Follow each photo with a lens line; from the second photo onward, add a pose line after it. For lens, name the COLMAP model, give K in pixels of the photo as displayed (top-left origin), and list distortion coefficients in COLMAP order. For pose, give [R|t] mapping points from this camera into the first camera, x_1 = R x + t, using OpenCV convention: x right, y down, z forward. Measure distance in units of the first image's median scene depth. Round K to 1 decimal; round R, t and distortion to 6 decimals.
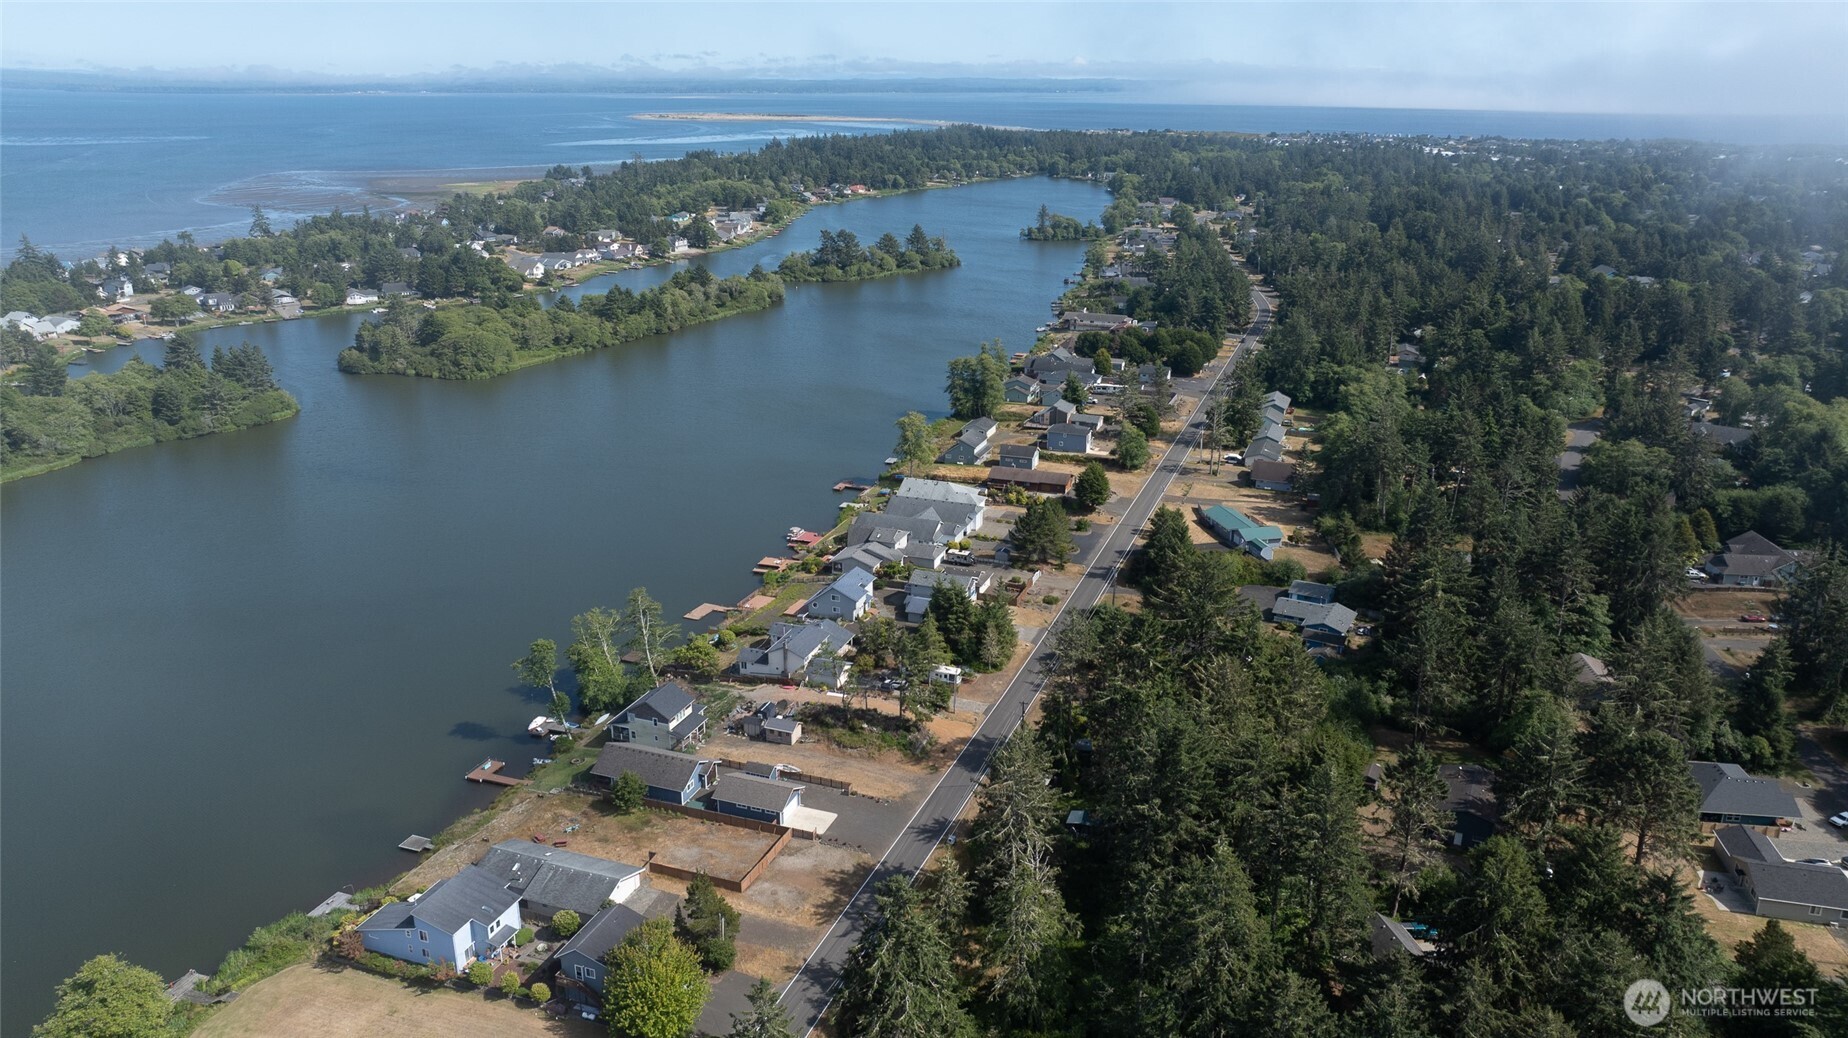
lens RADIAL K [[1294.7, 0, 930.6], [0, 1294.7, 515.9], [0, 0, 1]] dist [-0.031049, 0.030486]
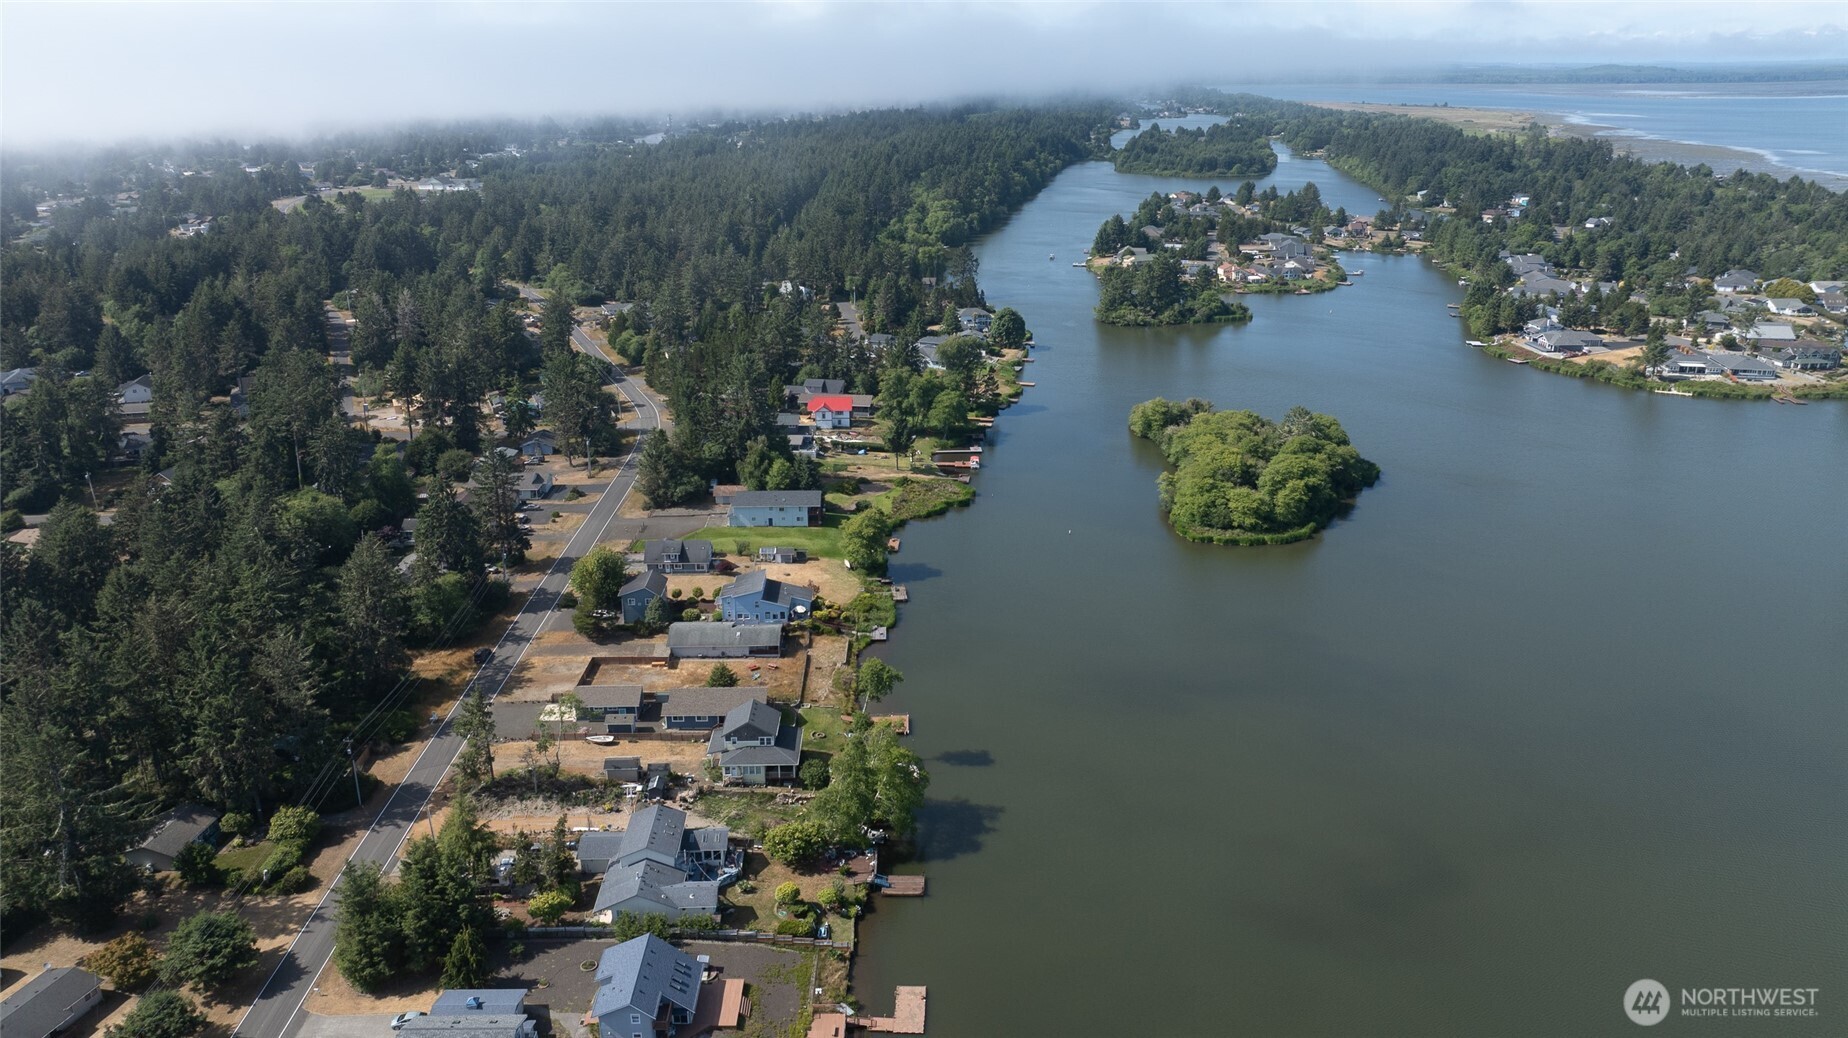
lens RADIAL K [[1294.7, 0, 933.7], [0, 1294.7, 520.0], [0, 0, 1]] dist [-0.031049, 0.030486]
pose [[-0.928551, 0.120464, -0.351114, -0.008414], [-0.121097, 0.795827, 0.593292, -0.326146], [0.350896, 0.593421, -0.724378, 0.950144]]
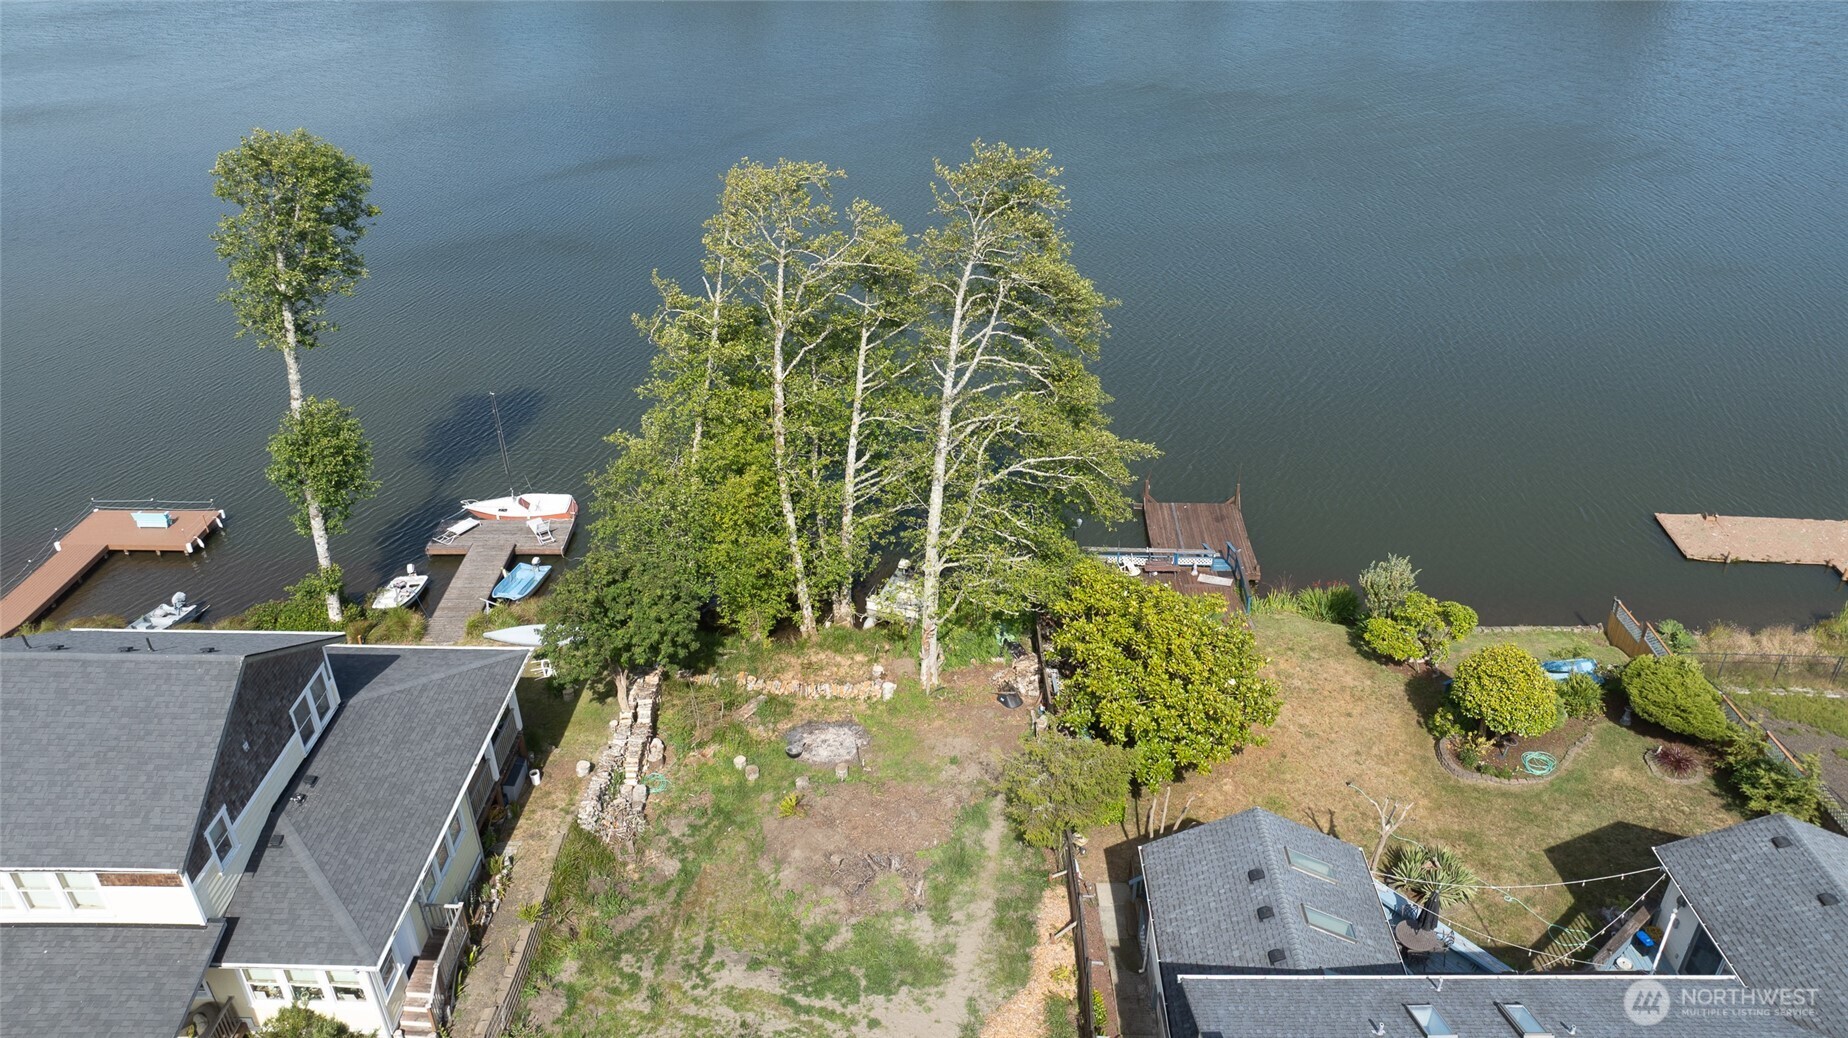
lens RADIAL K [[1294.7, 0, 932.2], [0, 1294.7, 509.1], [0, 0, 1]] dist [-0.031049, 0.030486]
pose [[0.325695, 0.472197, -0.819117, -0.039843], [-0.297093, 0.873585, 0.385467, 0.021617], [0.897585, 0.117809, 0.424809, 0.582076]]
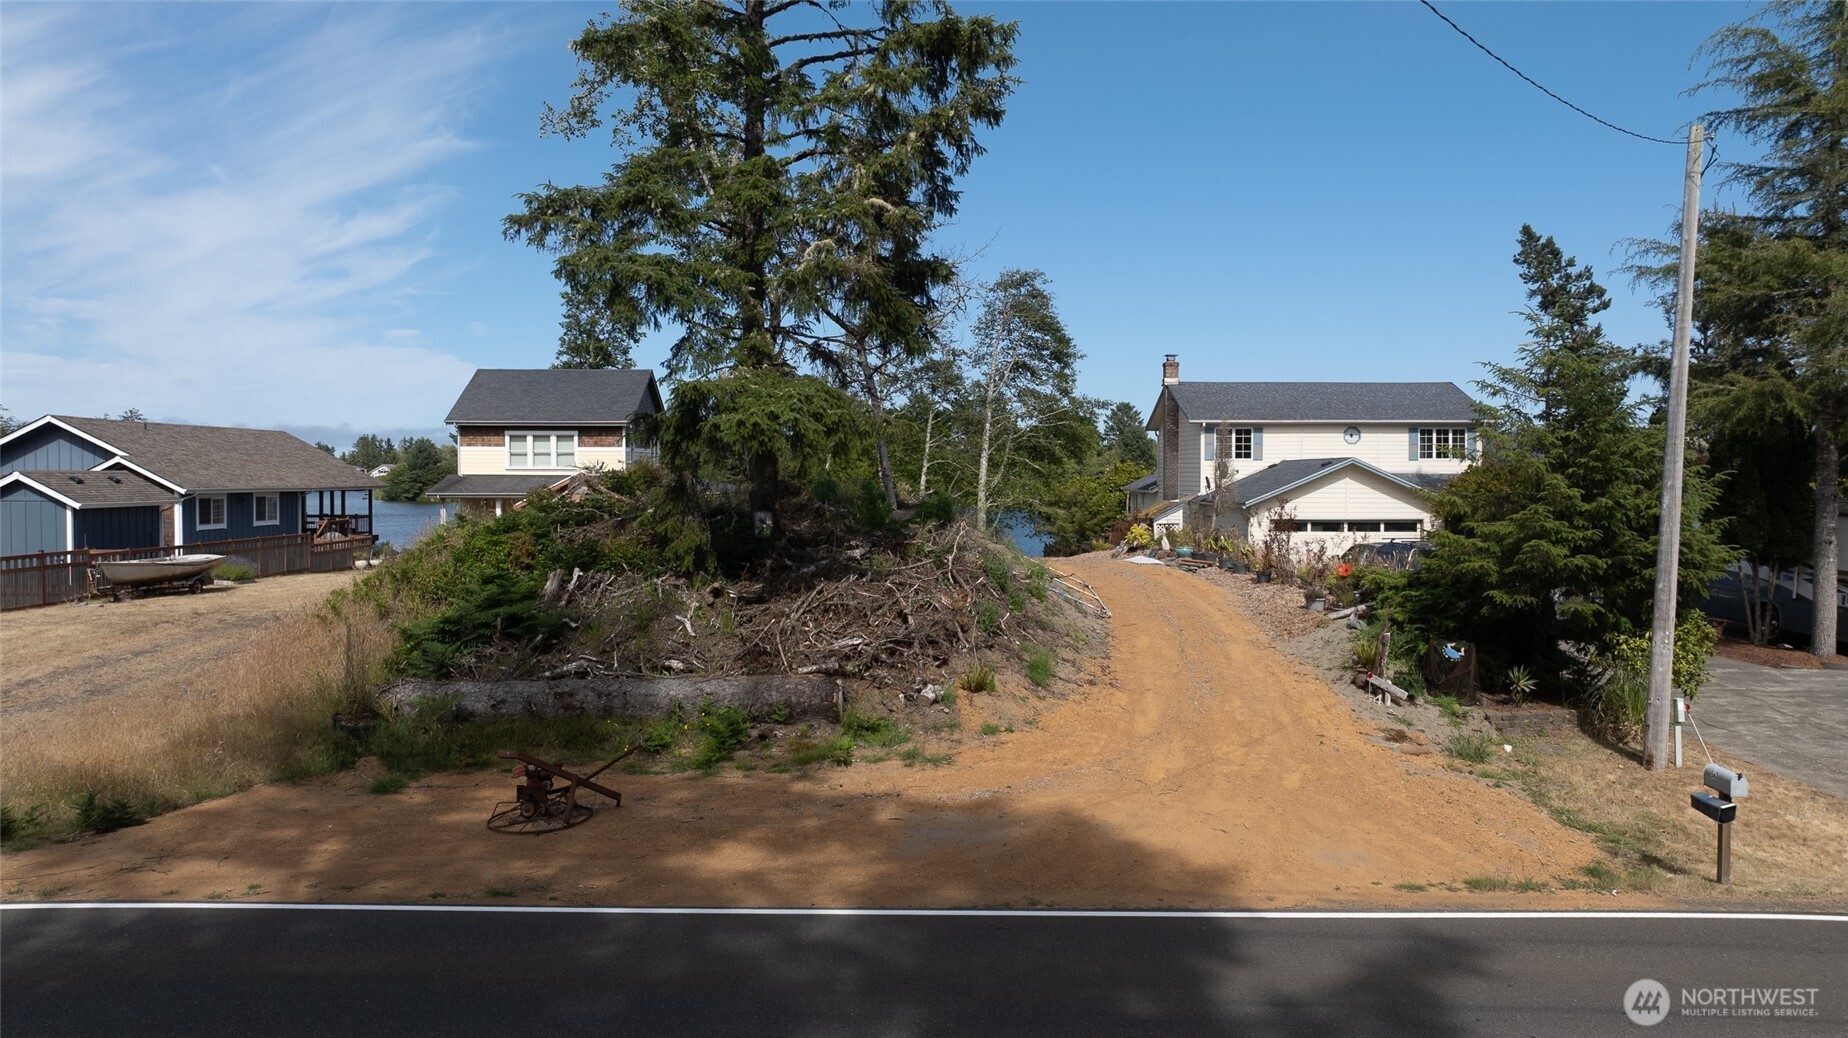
lens RADIAL K [[1294.7, 0, 928.8], [0, 1294.7, 533.0], [0, 0, 1]] dist [-0.031049, 0.030486]
pose [[0.362726, 0.037766, -0.931130, 0.042863], [-0.292058, 0.953447, -0.075102, 0.094778], [0.884947, 0.299186, 0.356870, 0.558601]]
